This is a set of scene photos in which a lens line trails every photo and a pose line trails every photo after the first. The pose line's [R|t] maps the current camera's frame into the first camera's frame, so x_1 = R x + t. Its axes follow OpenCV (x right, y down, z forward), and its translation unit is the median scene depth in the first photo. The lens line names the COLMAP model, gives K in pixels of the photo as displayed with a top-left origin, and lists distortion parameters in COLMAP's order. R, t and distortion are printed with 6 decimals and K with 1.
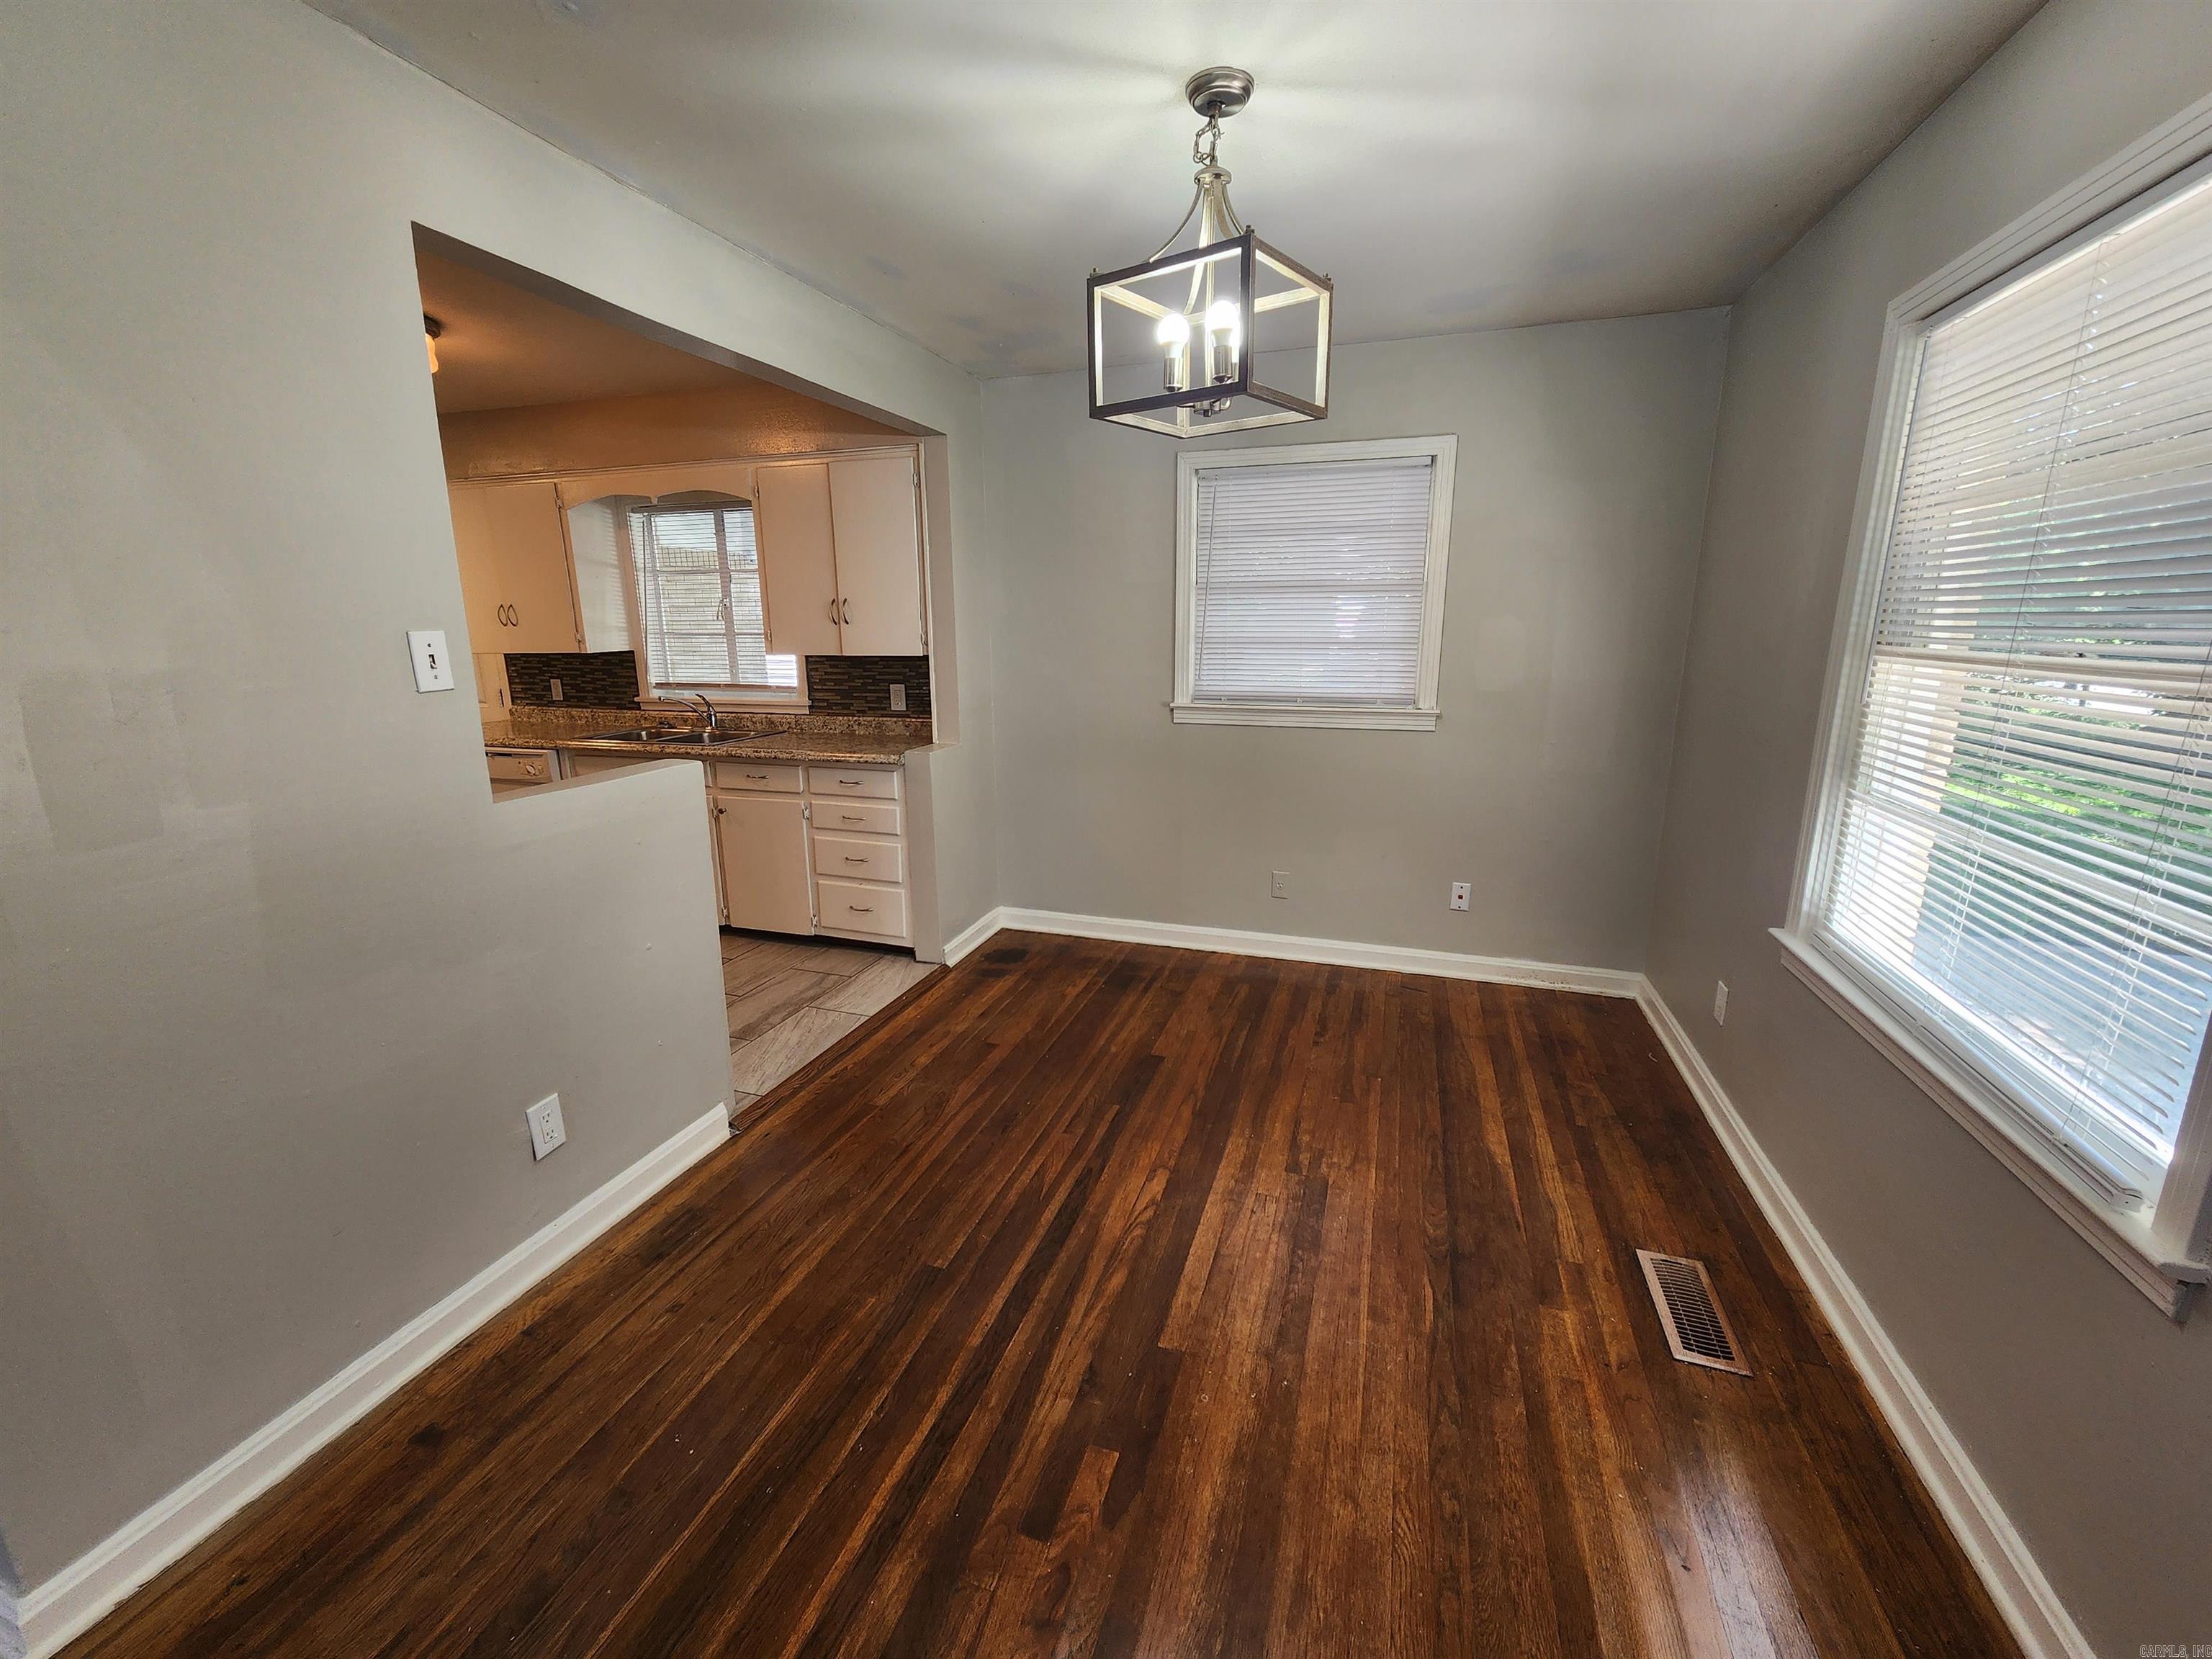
lens RADIAL K [[908.3, 0, 1089.3], [0, 908.3, 820.6], [0, 0, 1]] dist [0.004395, -0.003091]
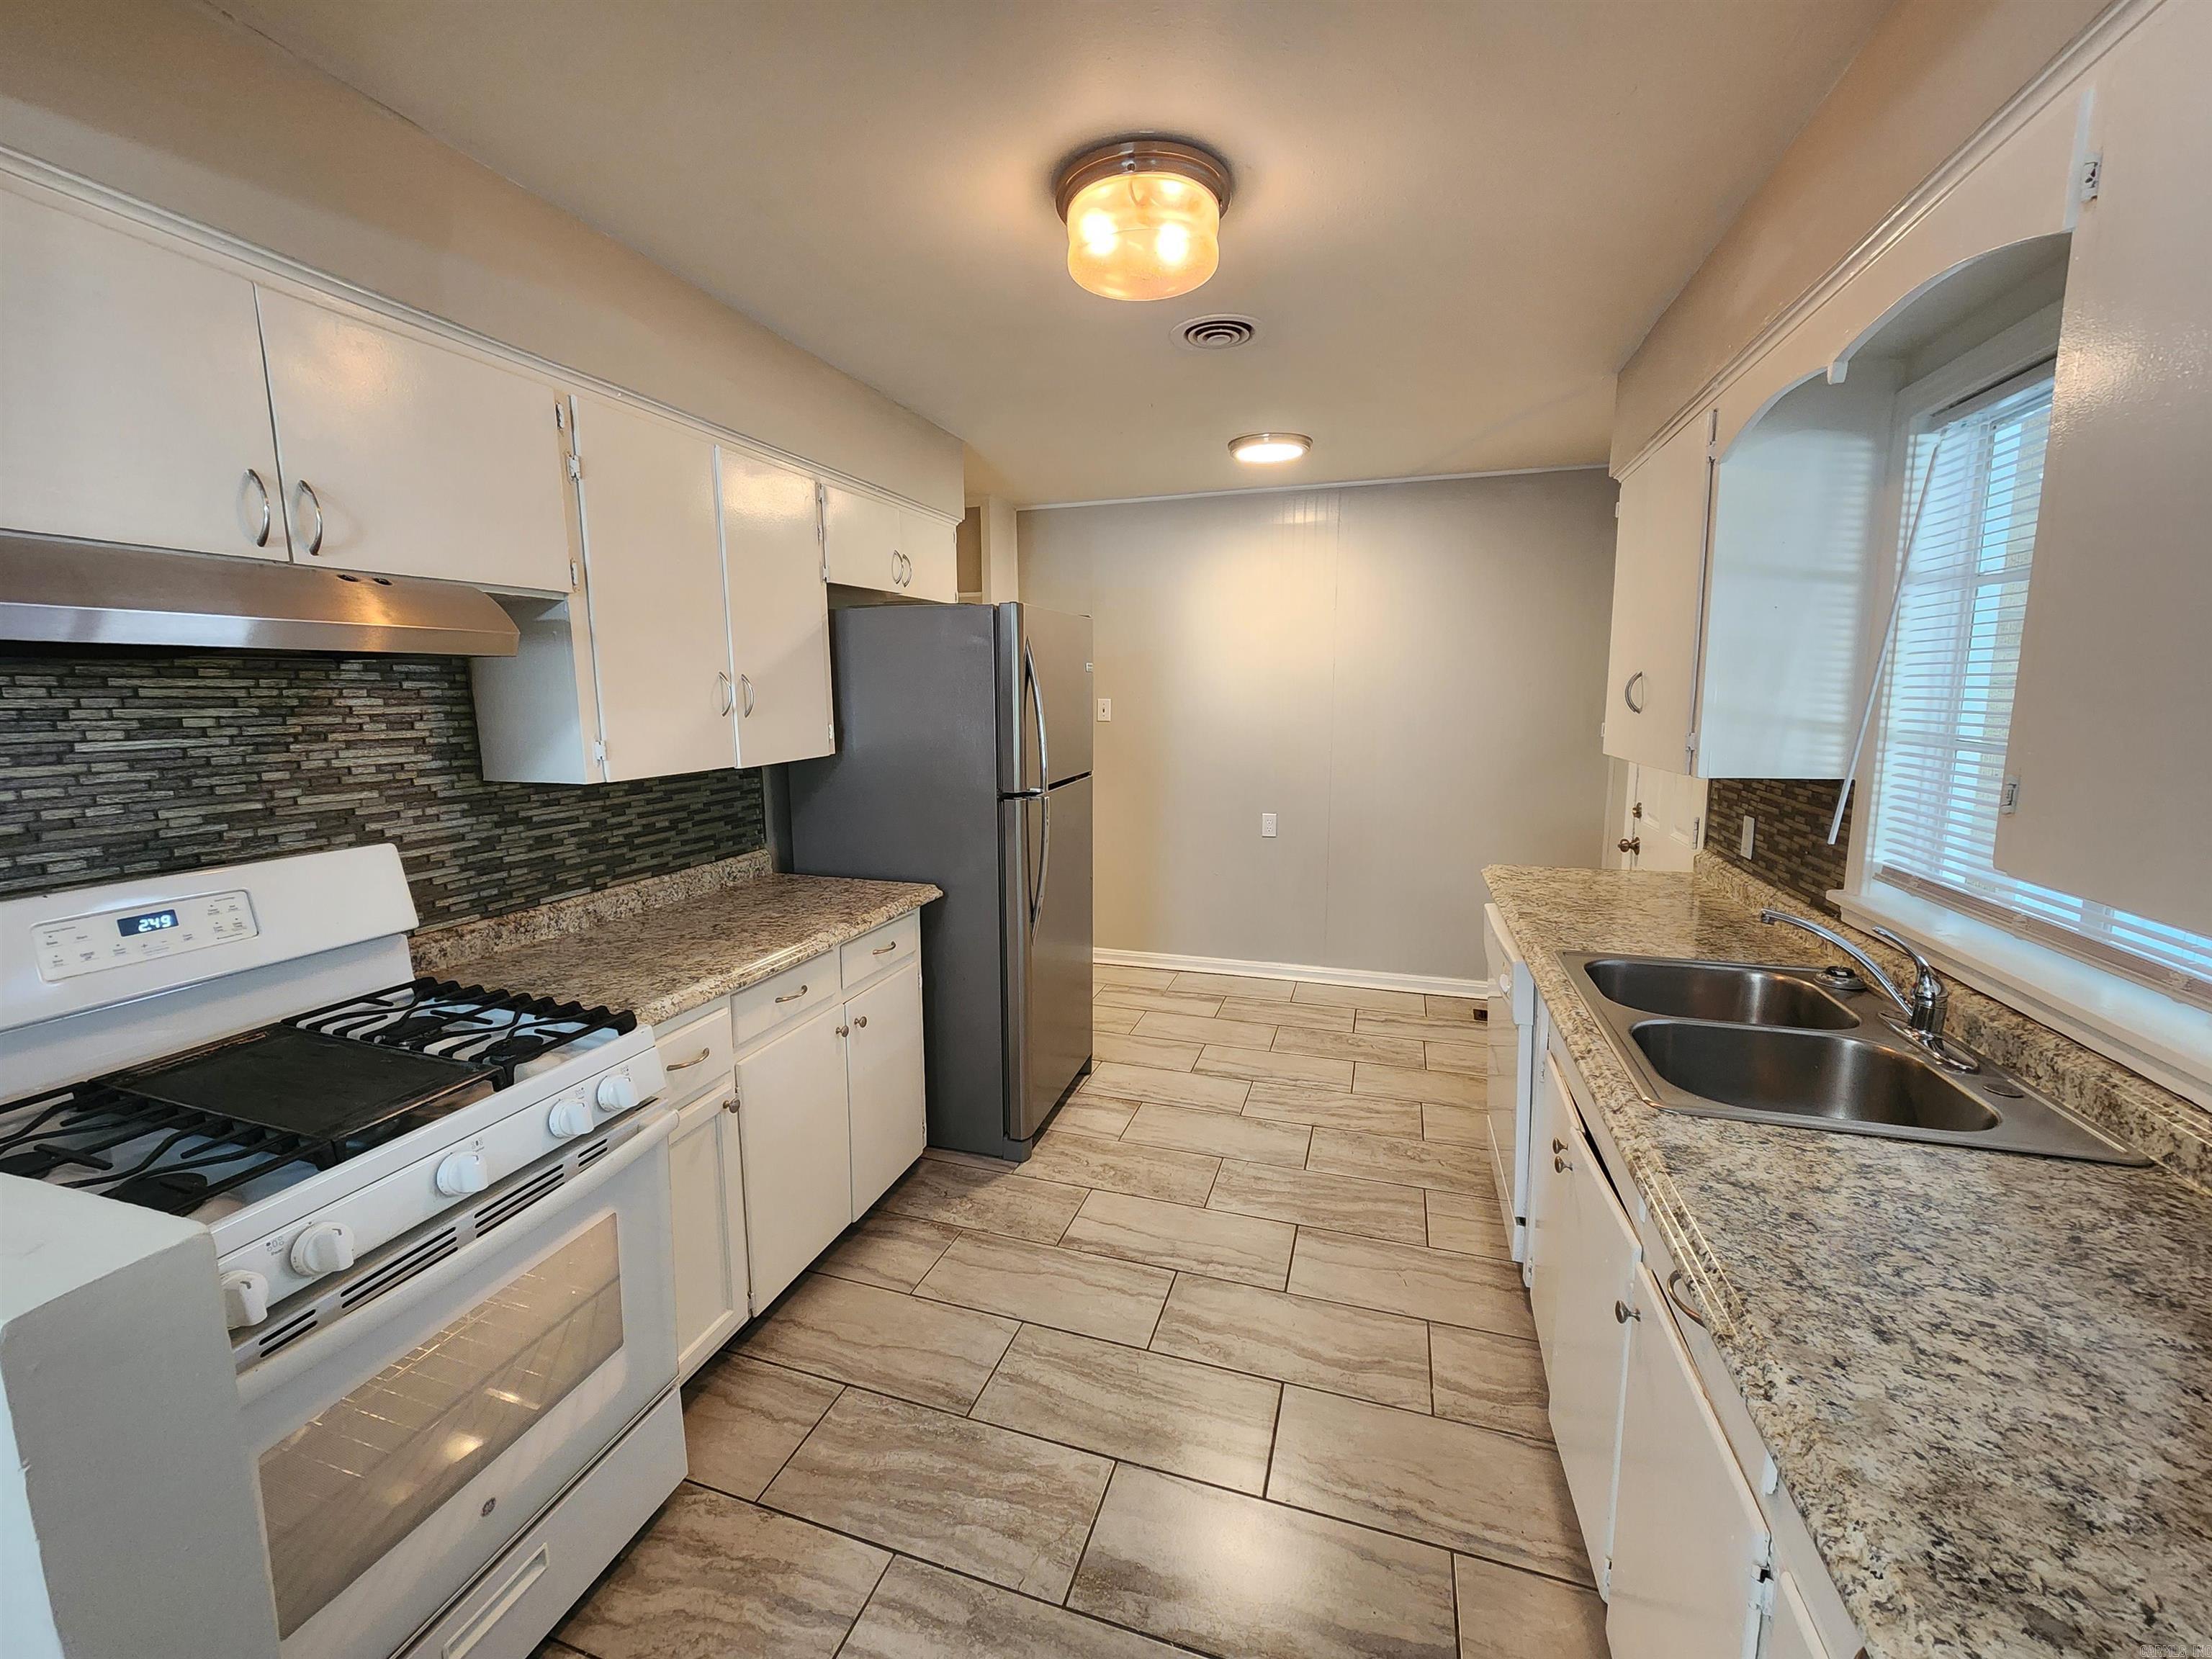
lens RADIAL K [[908.3, 0, 1089.3], [0, 908.3, 820.6], [0, 0, 1]] dist [0.004395, -0.003091]
pose [[0.016936, 0.151535, -0.988307, -0.126082], [-0.212709, 0.966368, 0.144526, -0.196360], [0.976969, 0.207774, 0.048600, 0.818846]]
